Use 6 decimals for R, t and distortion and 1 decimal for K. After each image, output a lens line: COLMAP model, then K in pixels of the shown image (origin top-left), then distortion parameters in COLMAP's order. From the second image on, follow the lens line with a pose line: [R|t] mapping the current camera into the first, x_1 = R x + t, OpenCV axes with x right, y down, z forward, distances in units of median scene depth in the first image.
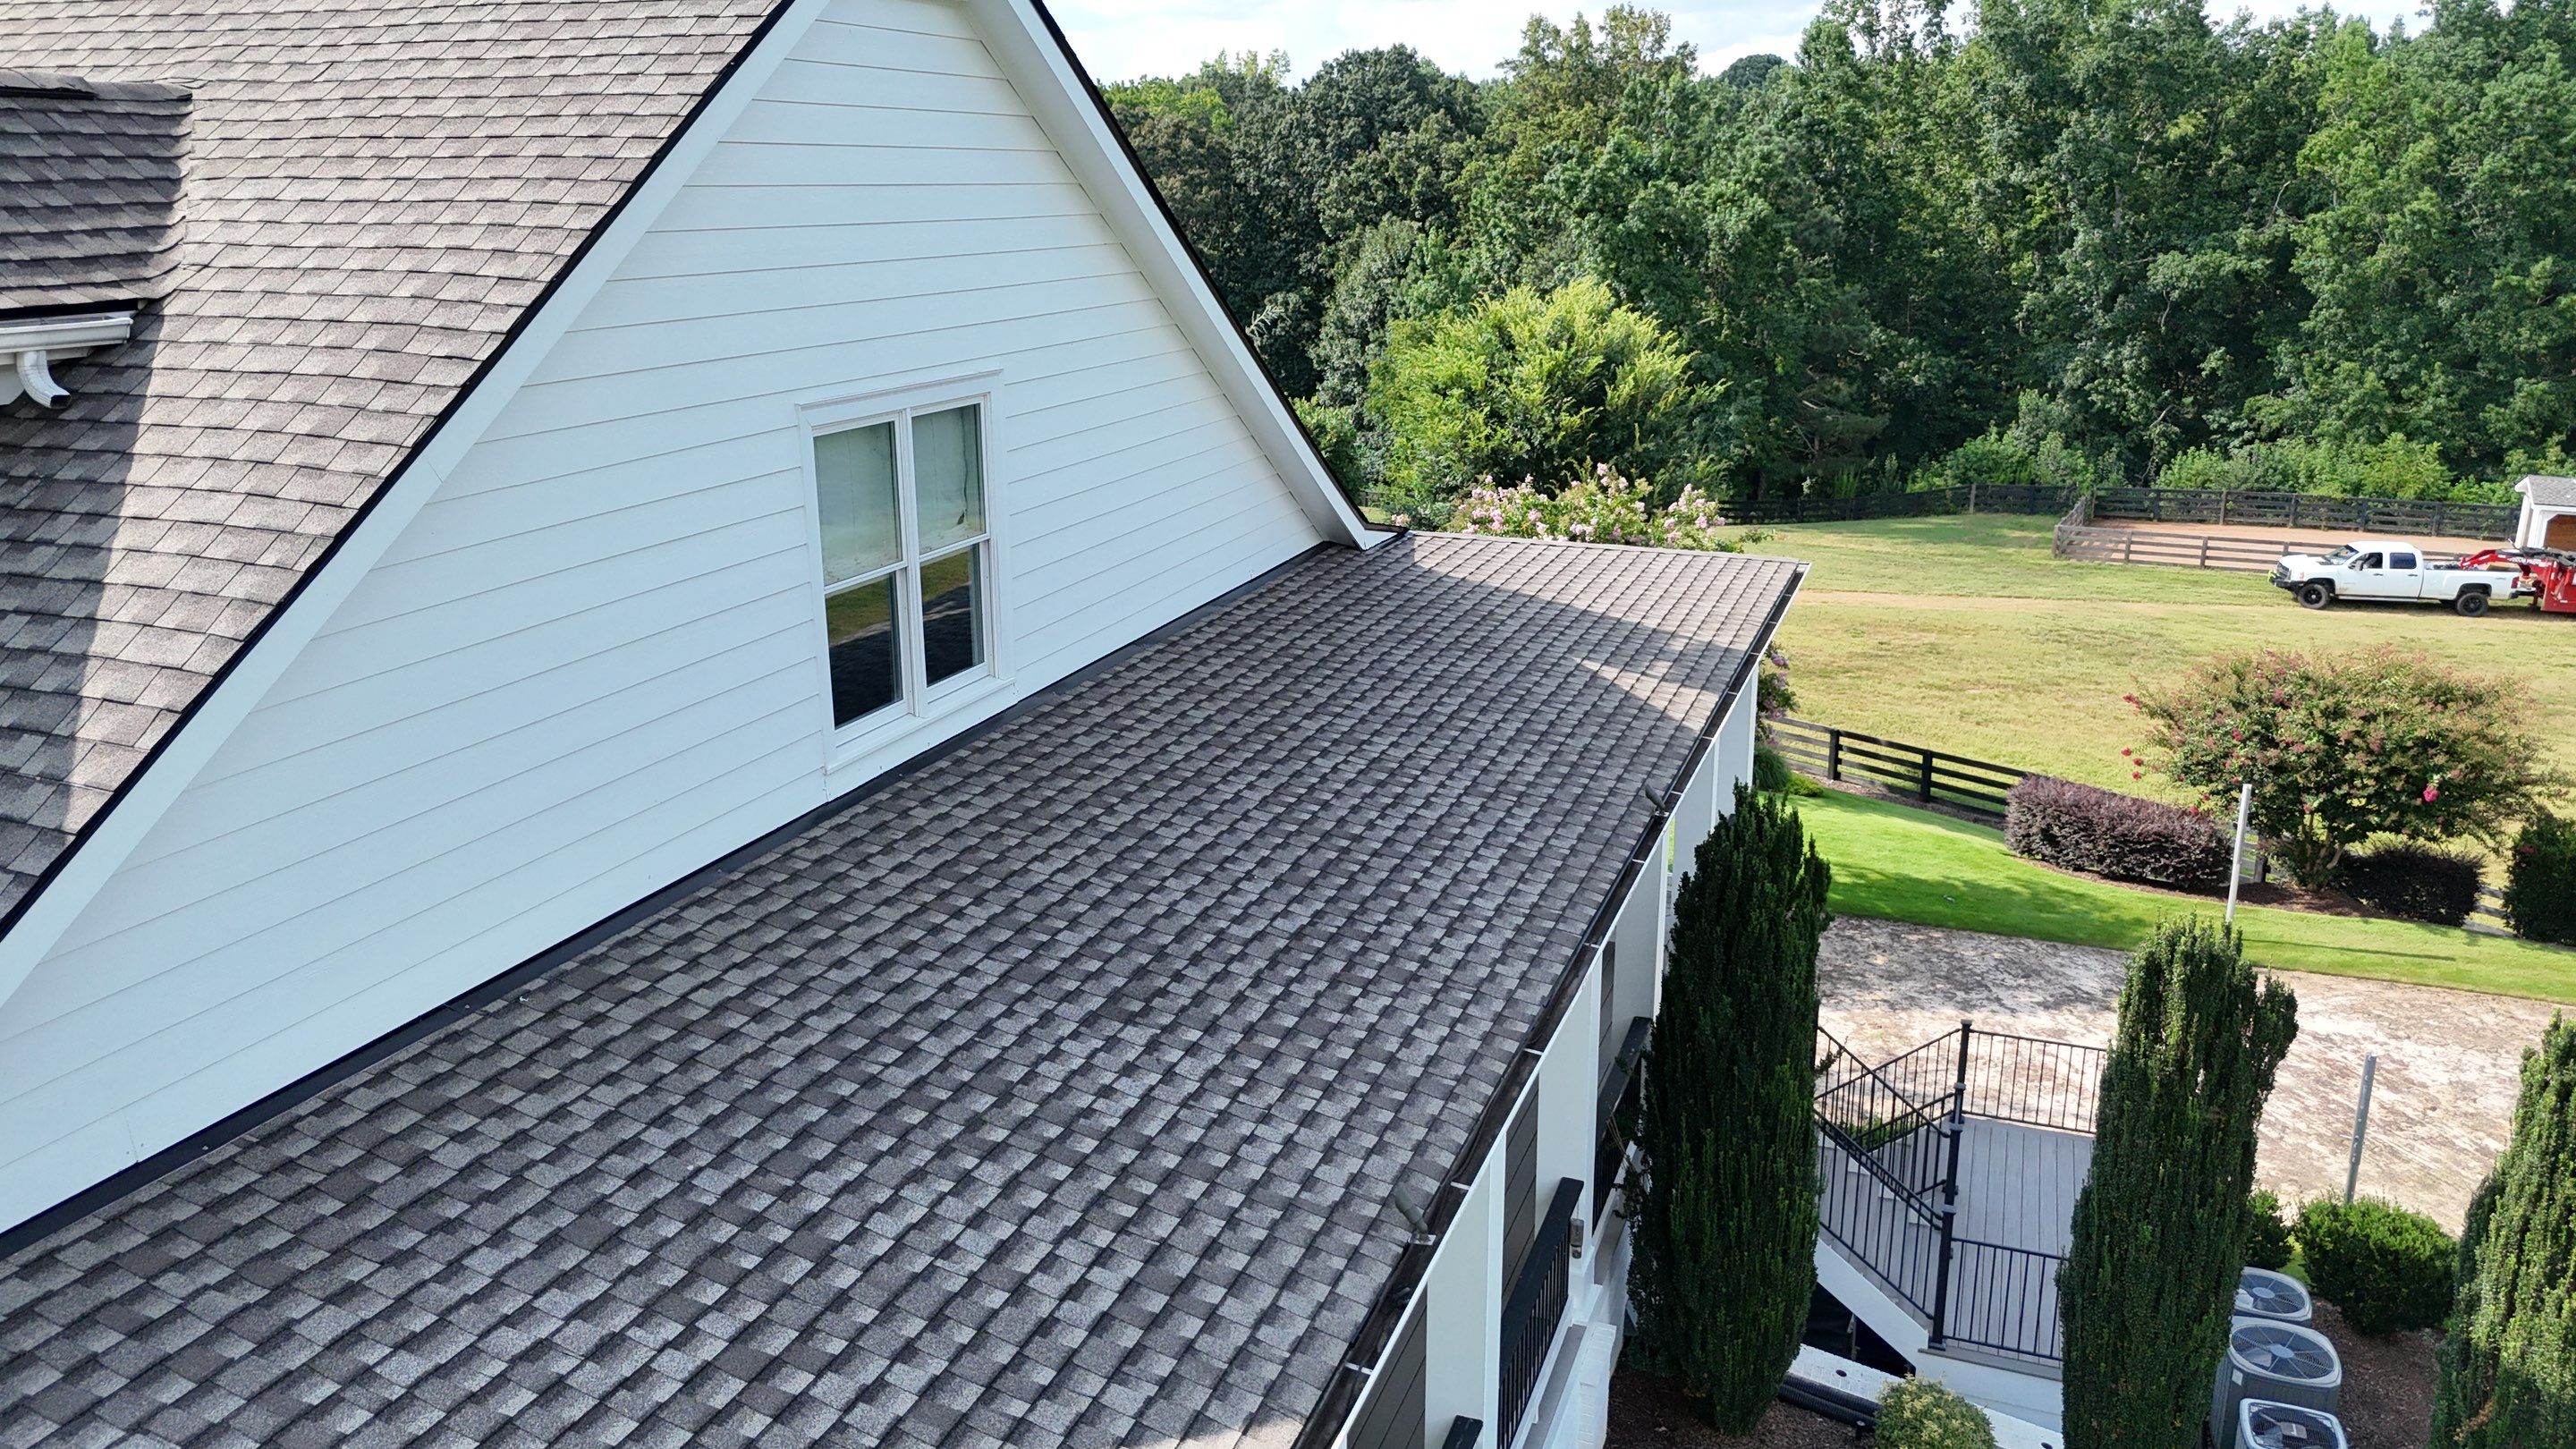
lens RADIAL K [[1980.9, 0, 1288.0], [0, 1980.9, 724.5], [0, 0, 1]] dist [0.027769, -0.003835]
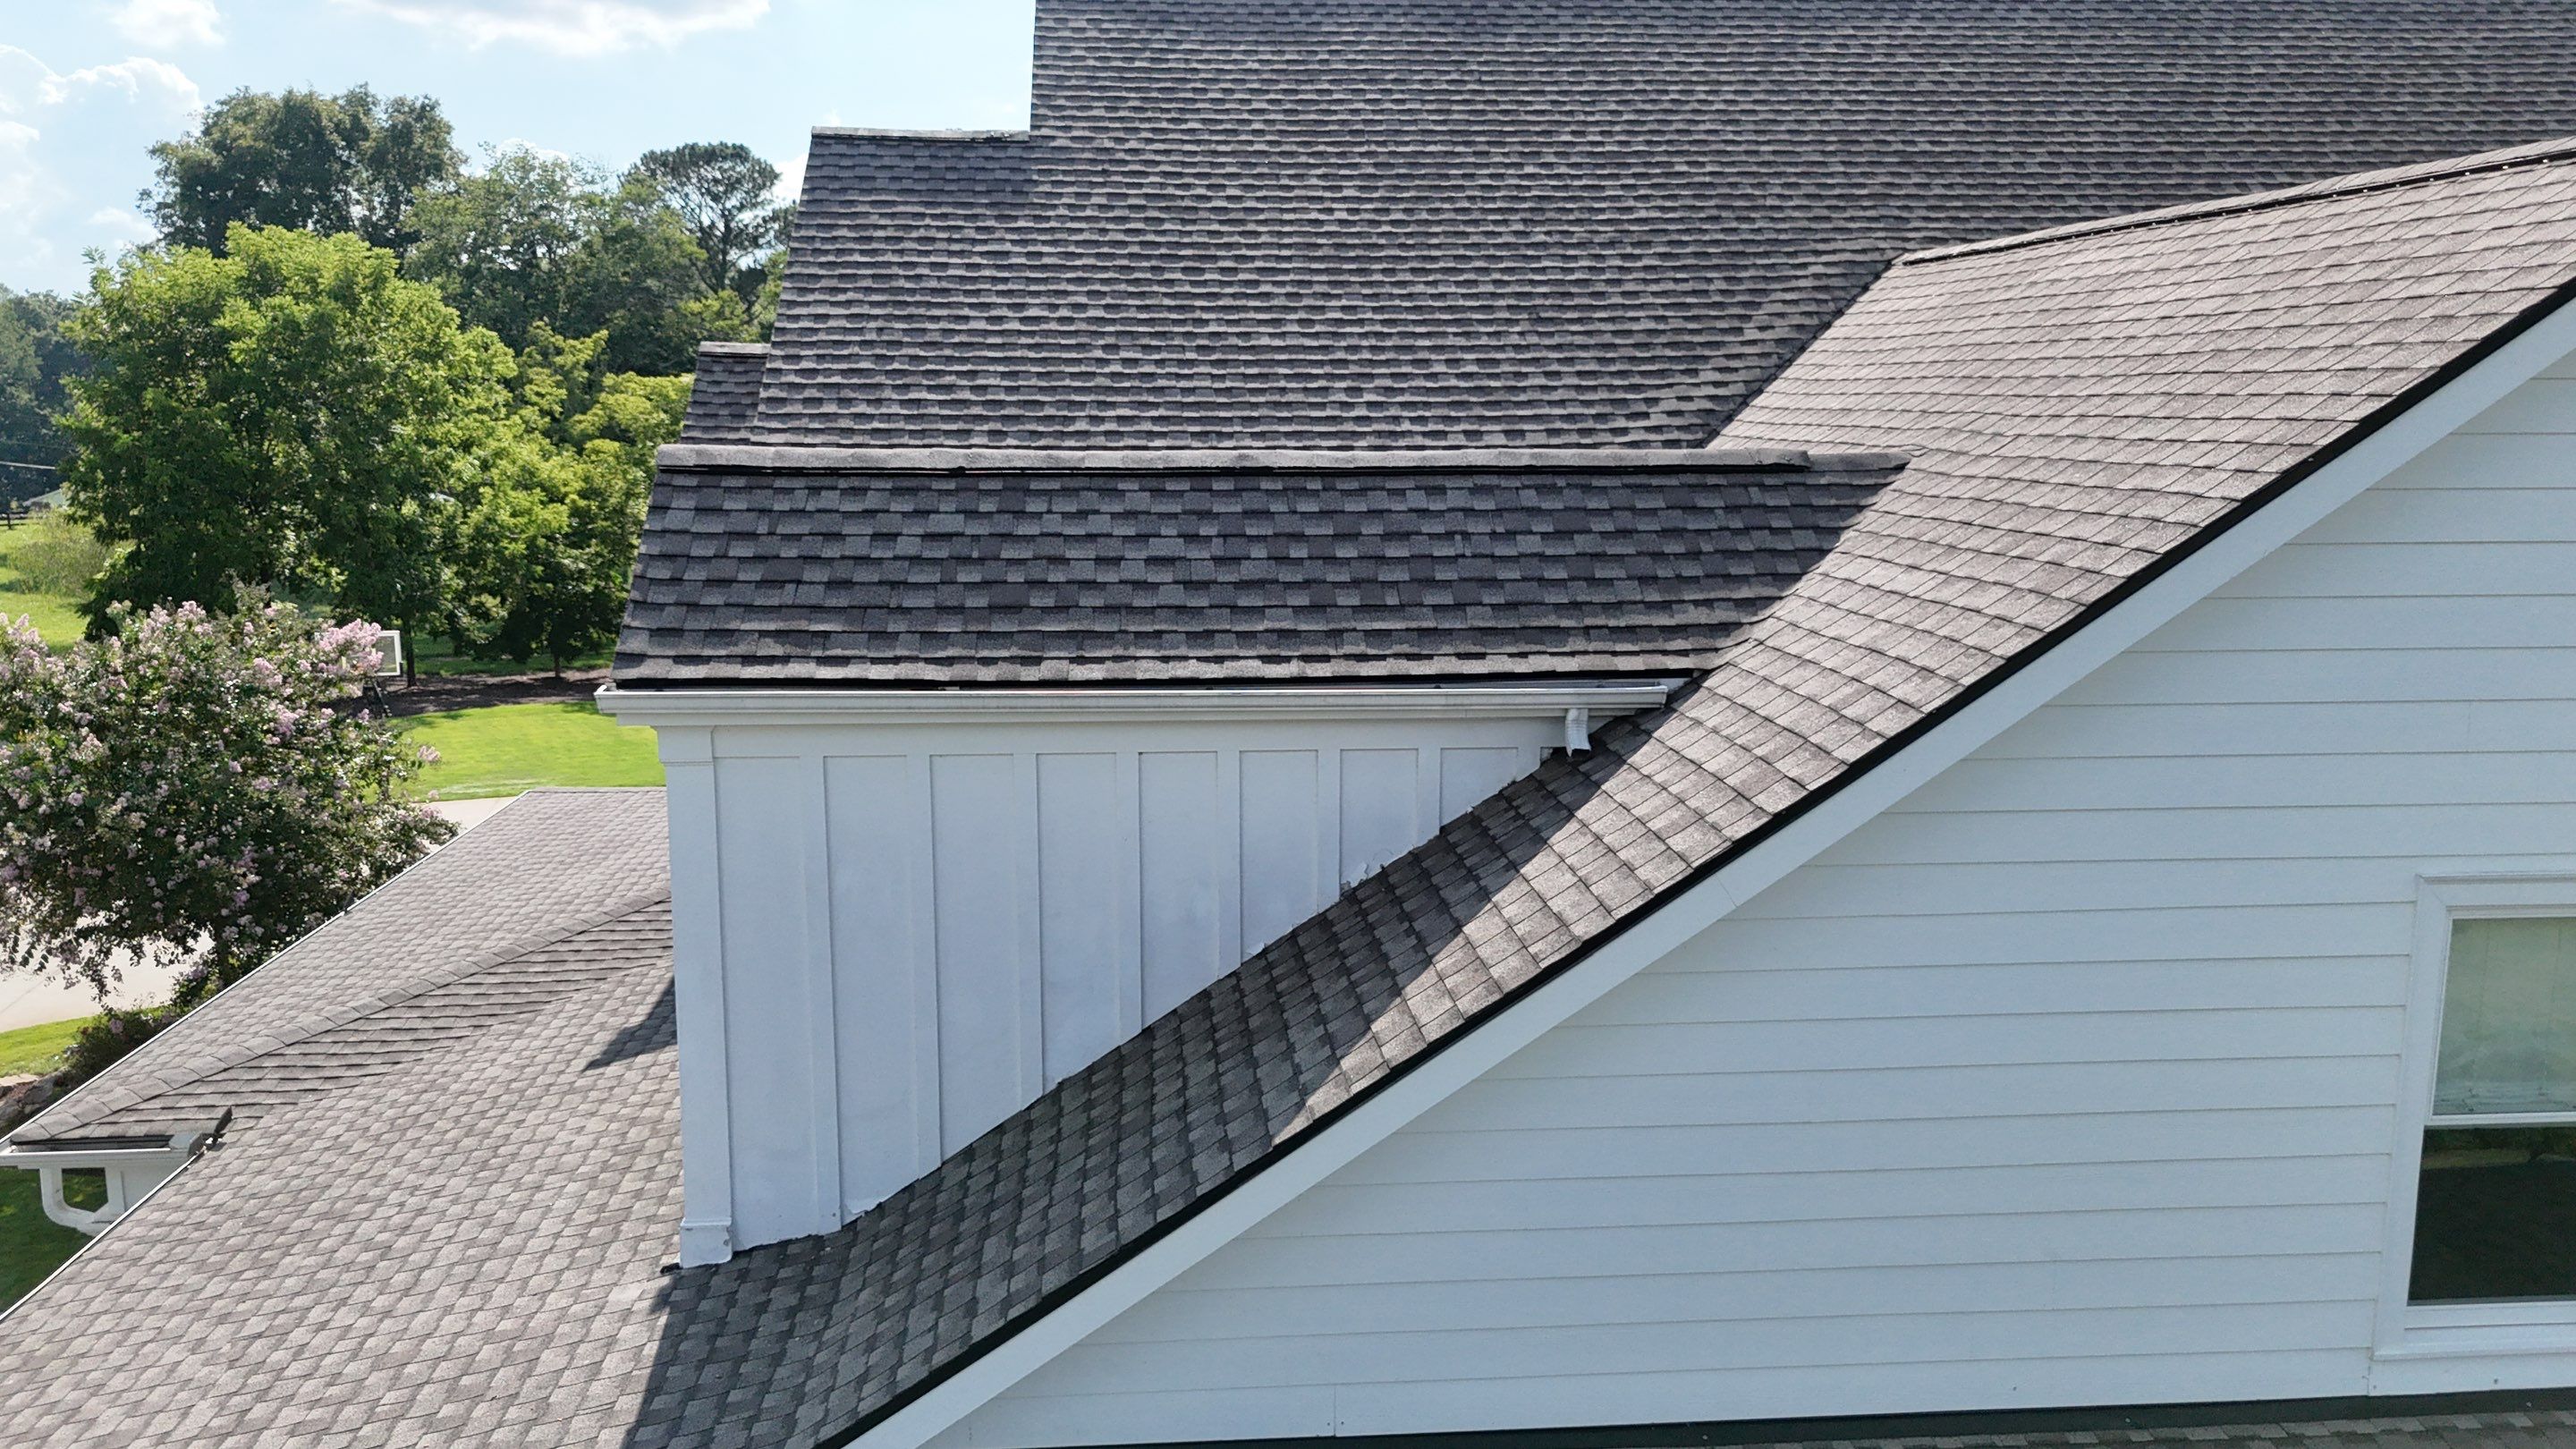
lens RADIAL K [[1980.9, 0, 1288.0], [0, 1980.9, 724.5], [0, 0, 1]] dist [0.027769, -0.003835]
pose [[0.414076, 0.154230, -0.897081, 0.386149], [-0.242647, 0.968581, 0.054521, -0.242894], [0.877305, 0.195098, 0.438490, 0.443709]]
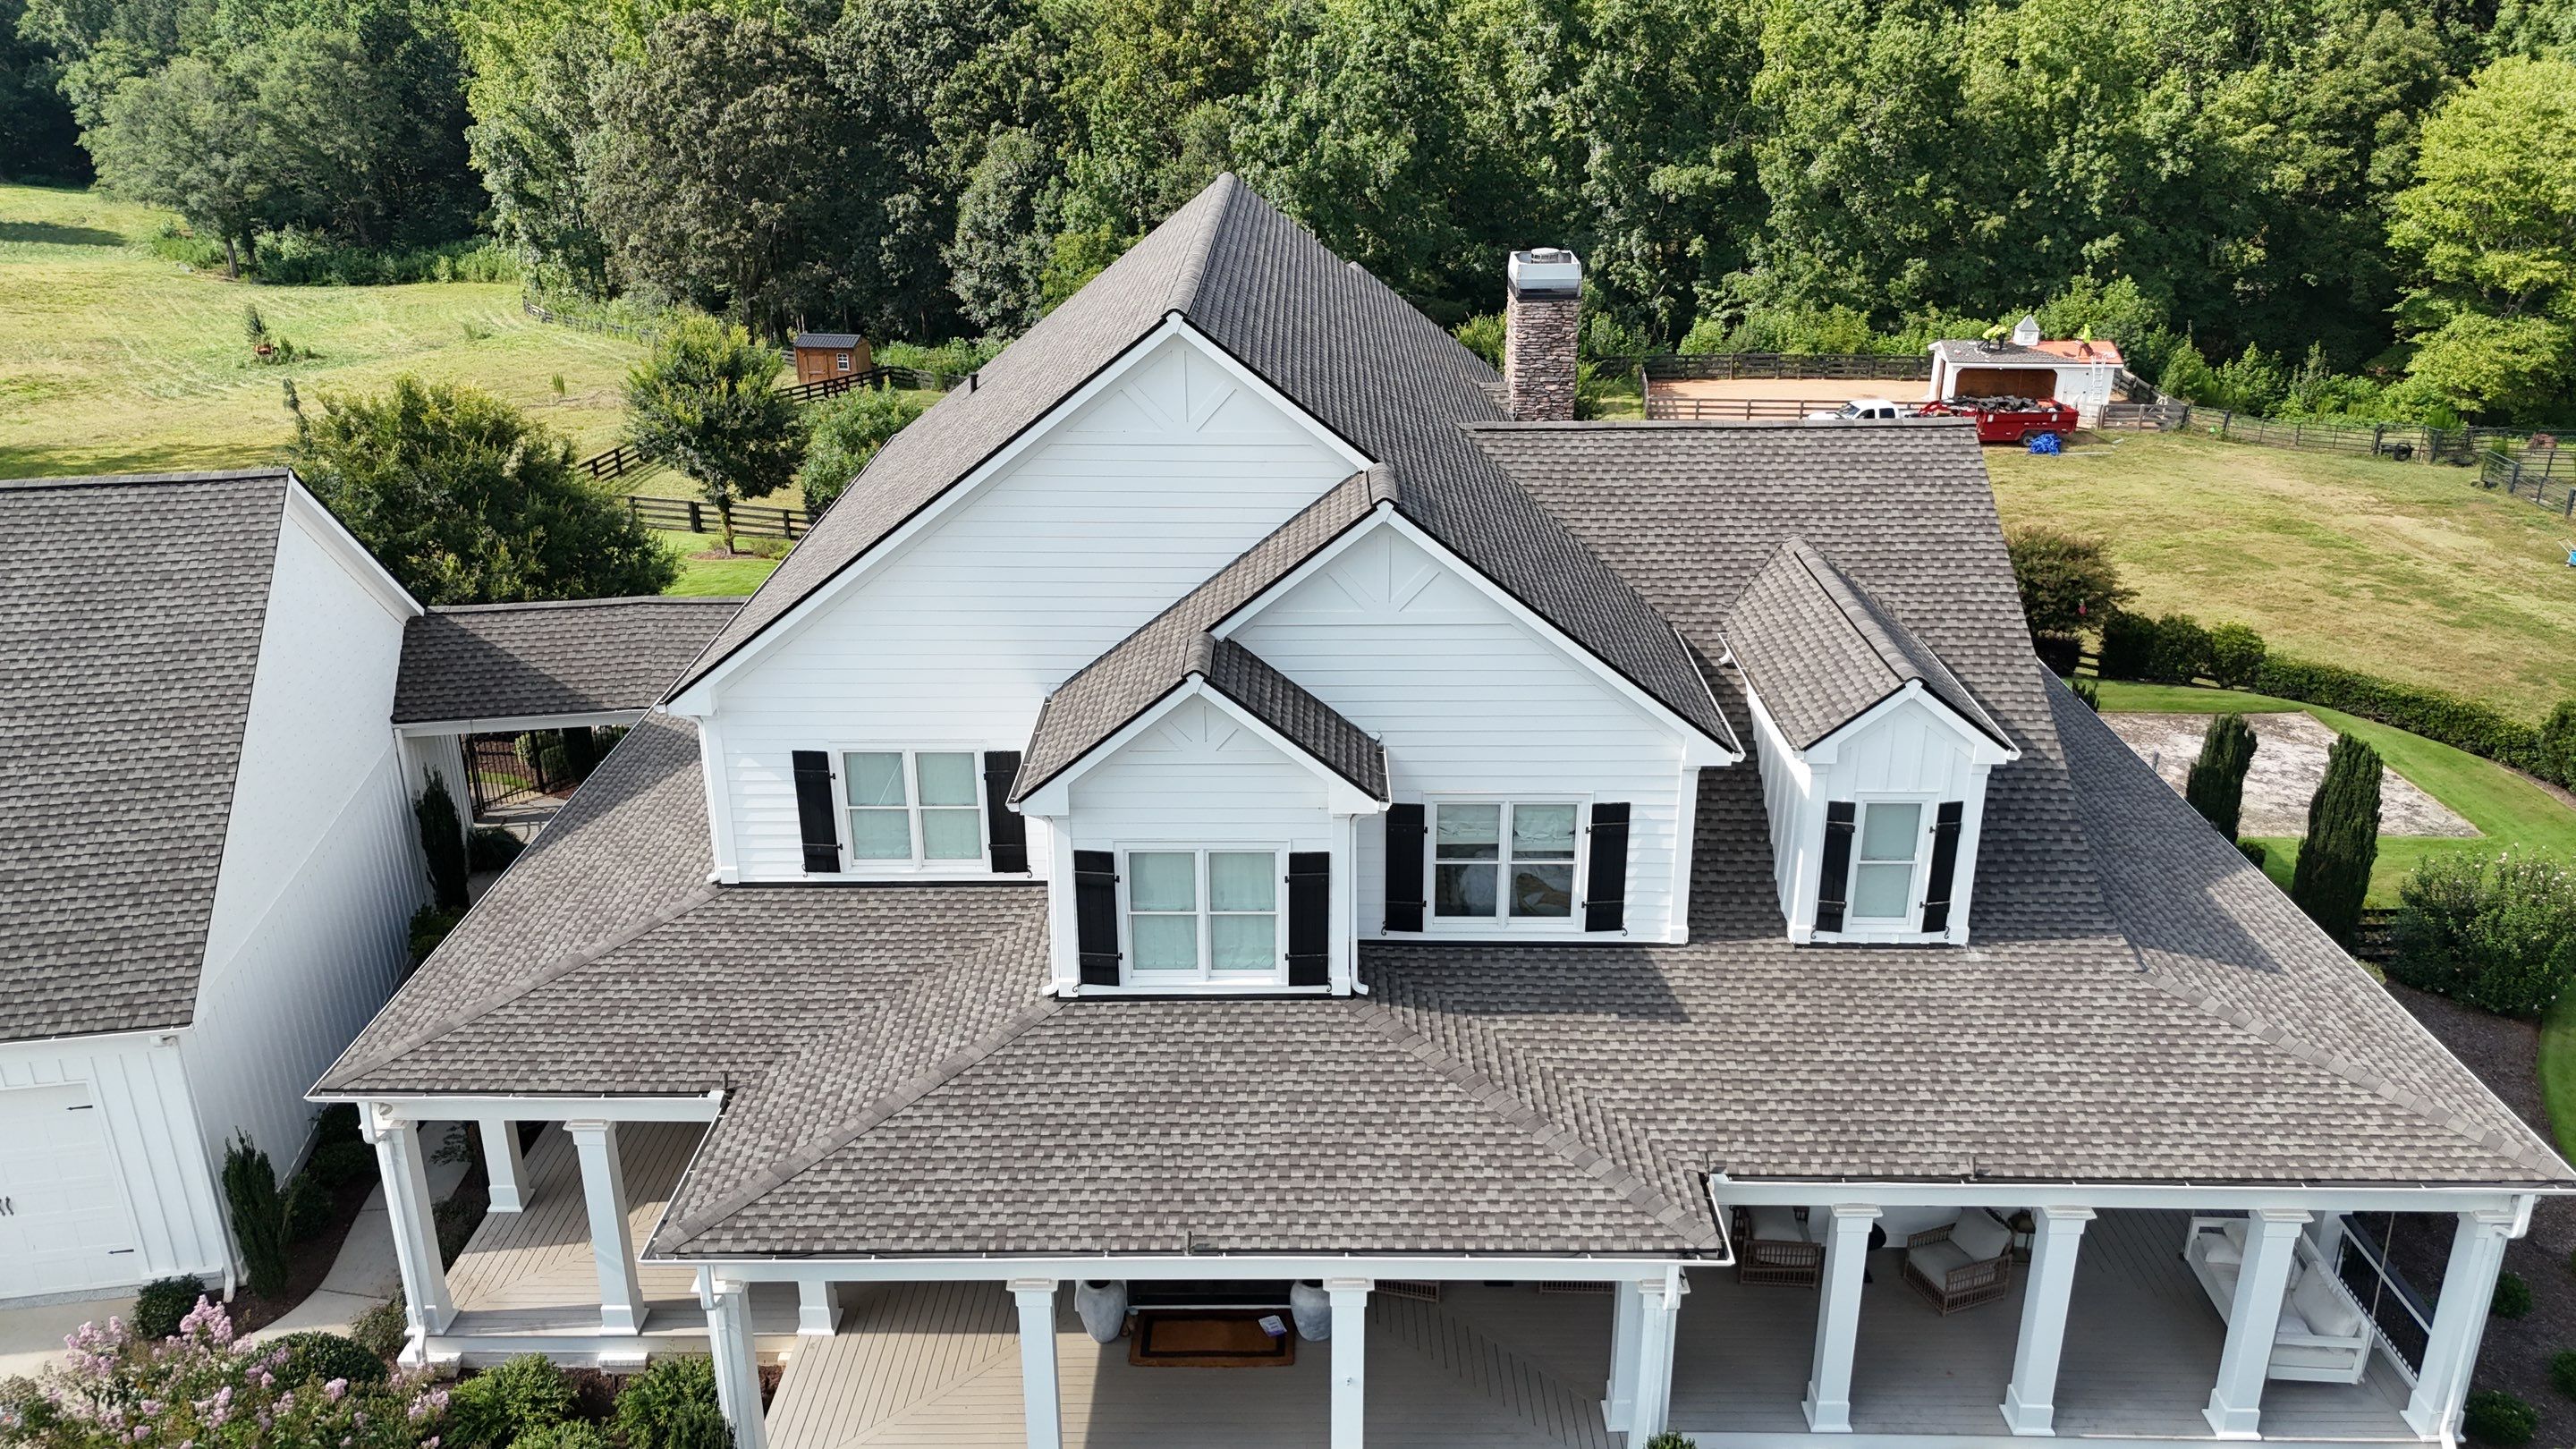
lens RADIAL K [[1980.9, 0, 1288.0], [0, 1980.9, 724.5], [0, 0, 1]] dist [0.027769, -0.003835]
pose [[0.941855, -0.122329, 0.312960, -0.233814], [0.089944, 0.989173, 0.115959, -0.046002], [-0.323757, -0.081068, 0.942661, -0.168232]]
